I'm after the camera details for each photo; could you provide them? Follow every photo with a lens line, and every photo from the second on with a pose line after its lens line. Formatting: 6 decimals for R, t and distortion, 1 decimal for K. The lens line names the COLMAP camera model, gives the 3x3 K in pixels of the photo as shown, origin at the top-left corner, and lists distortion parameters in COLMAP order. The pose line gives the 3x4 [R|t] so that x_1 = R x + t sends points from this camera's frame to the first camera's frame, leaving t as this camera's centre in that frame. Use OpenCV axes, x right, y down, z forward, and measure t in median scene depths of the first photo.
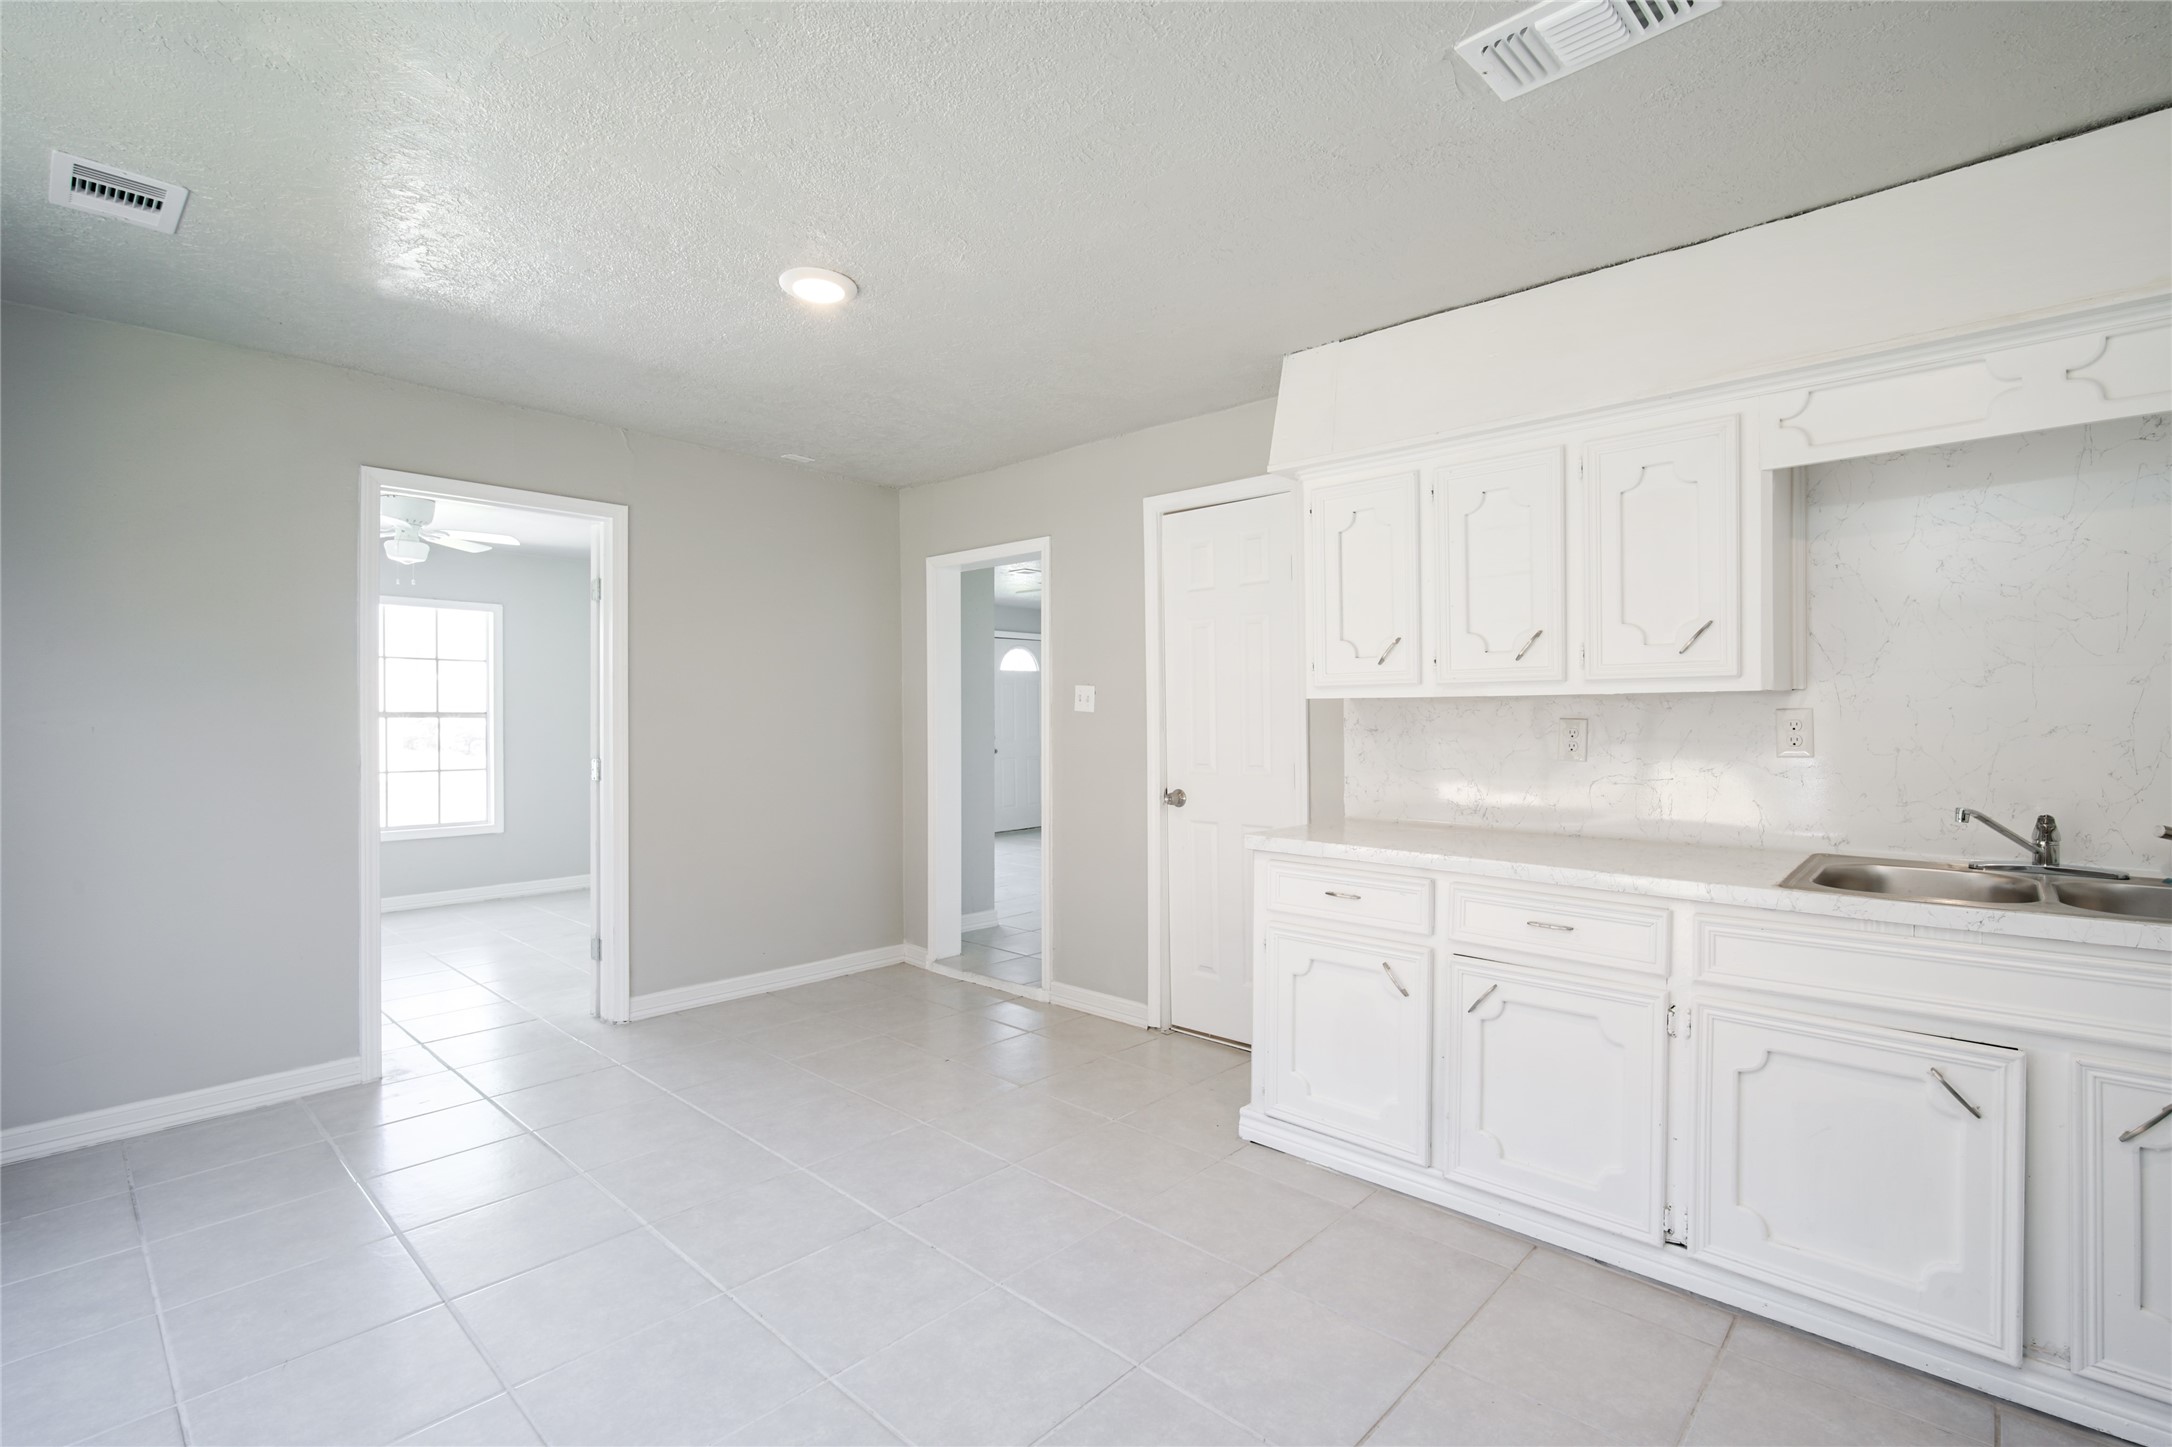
lens RADIAL K [[970.9, 0, 1104.9], [0, 970.9, 718.5], [0, 0, 1]] dist [-0.007862, 0.002437]
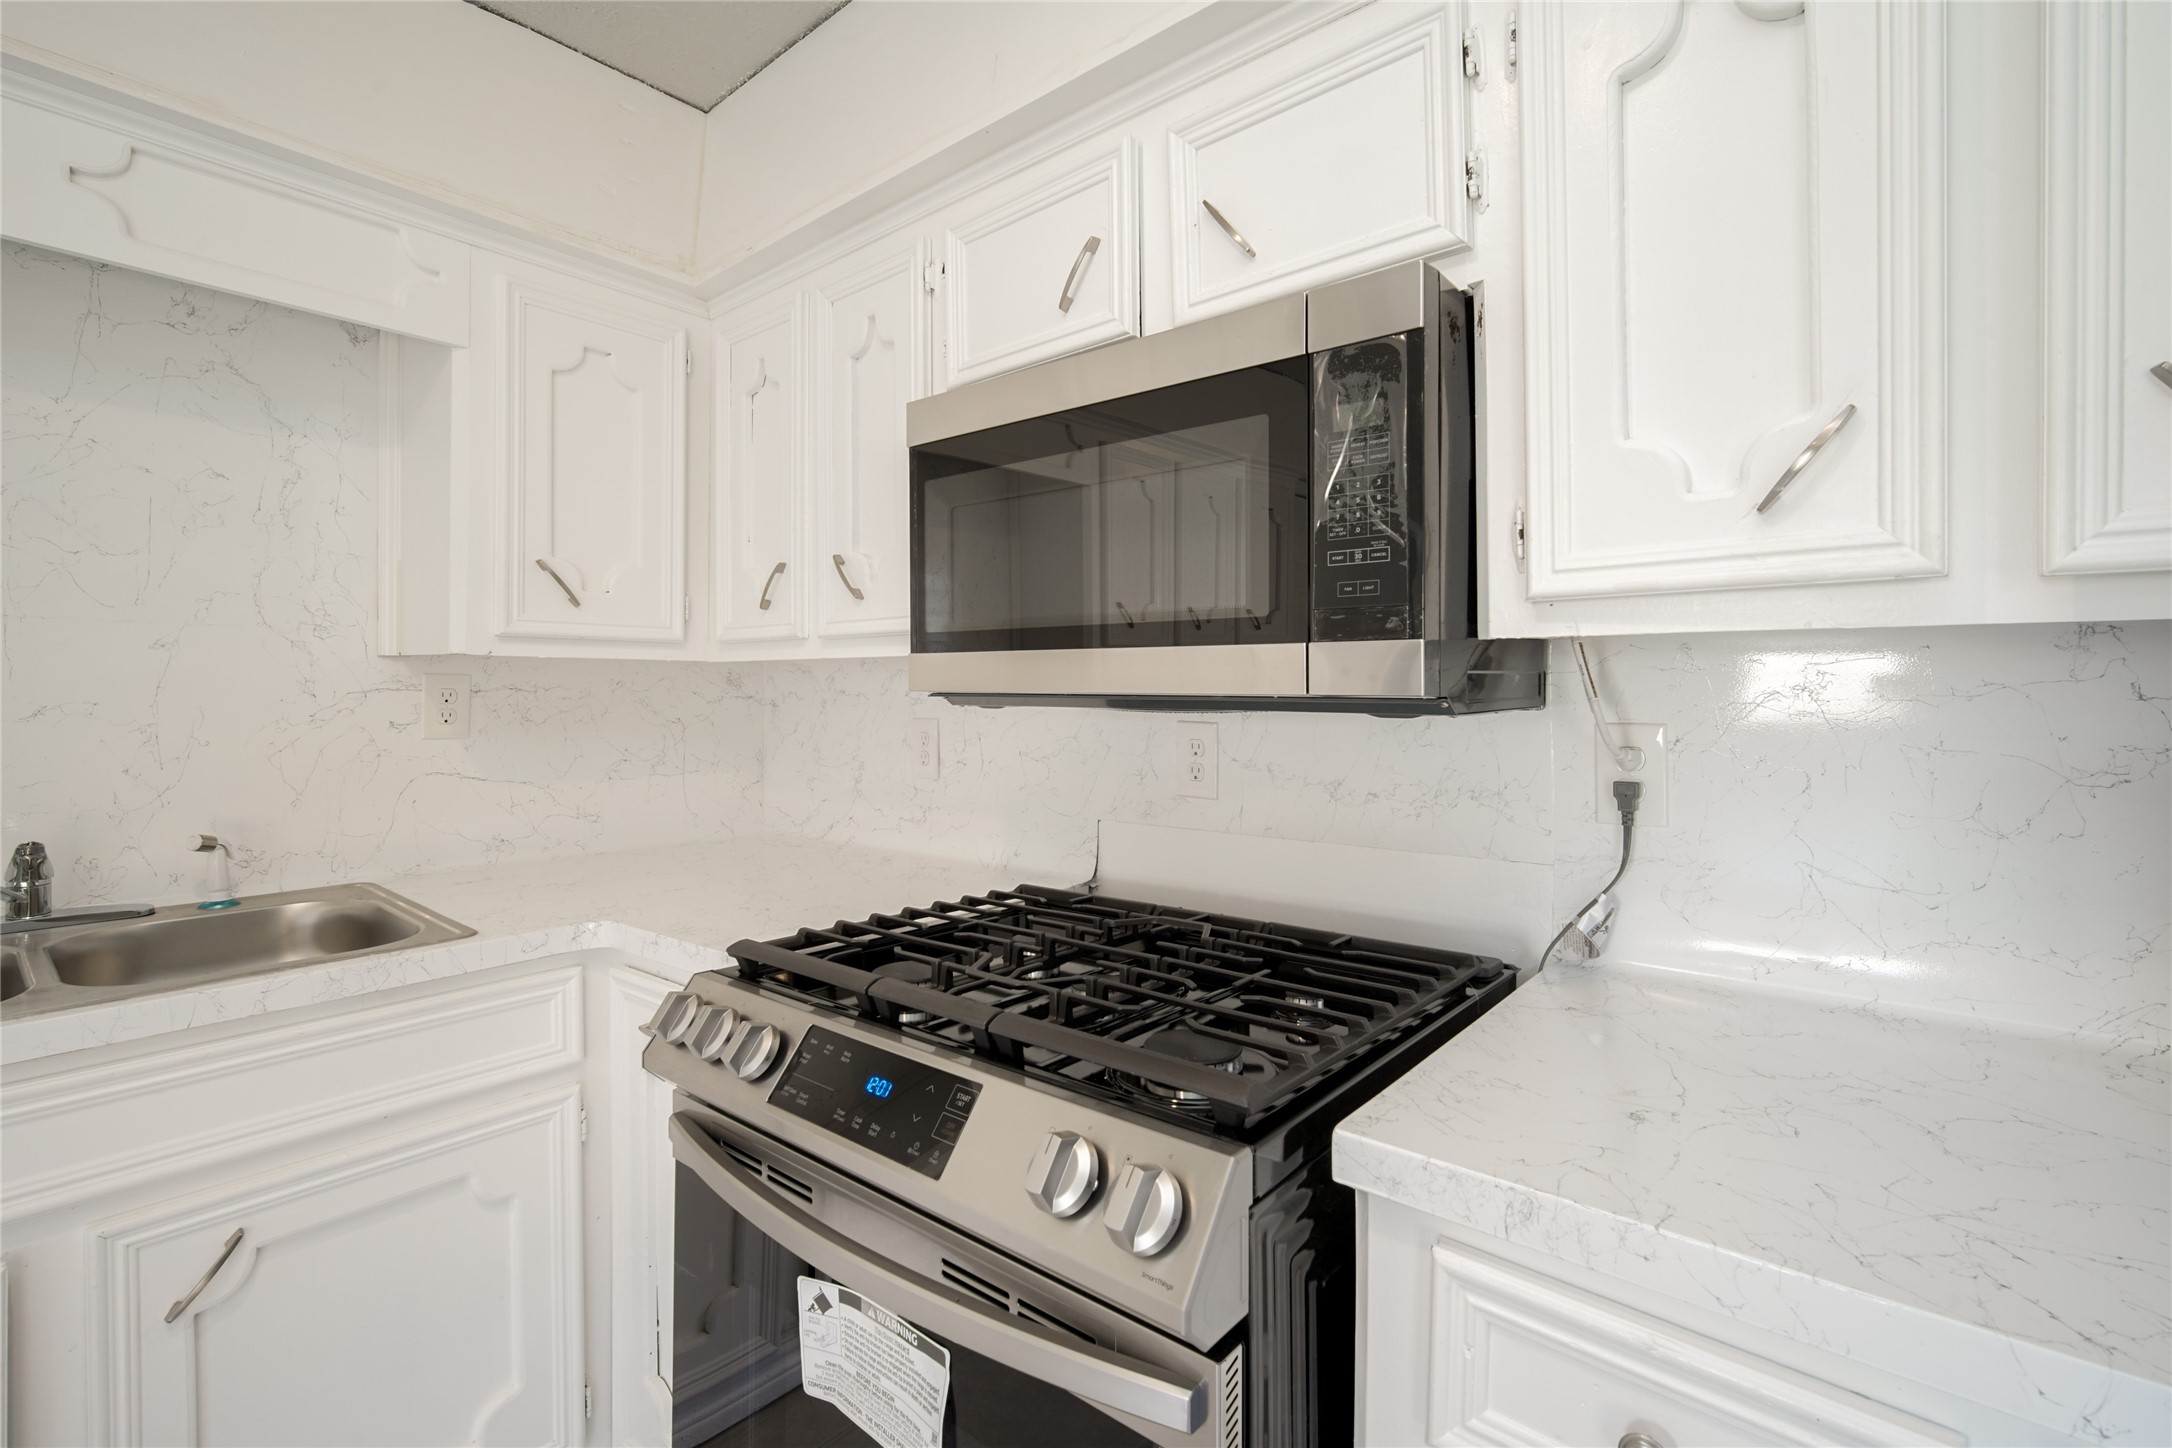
lens RADIAL K [[970.9, 0, 1114.2], [0, 970.9, 714.3], [0, 0, 1]] dist [-0.007862, 0.002437]
pose [[-0.060058, -0.019498, 0.998004, 0.297273], [-0.001689, 0.999810, 0.019432, 0.002863], [-0.998193, -0.000518, -0.060080, 0.323206]]
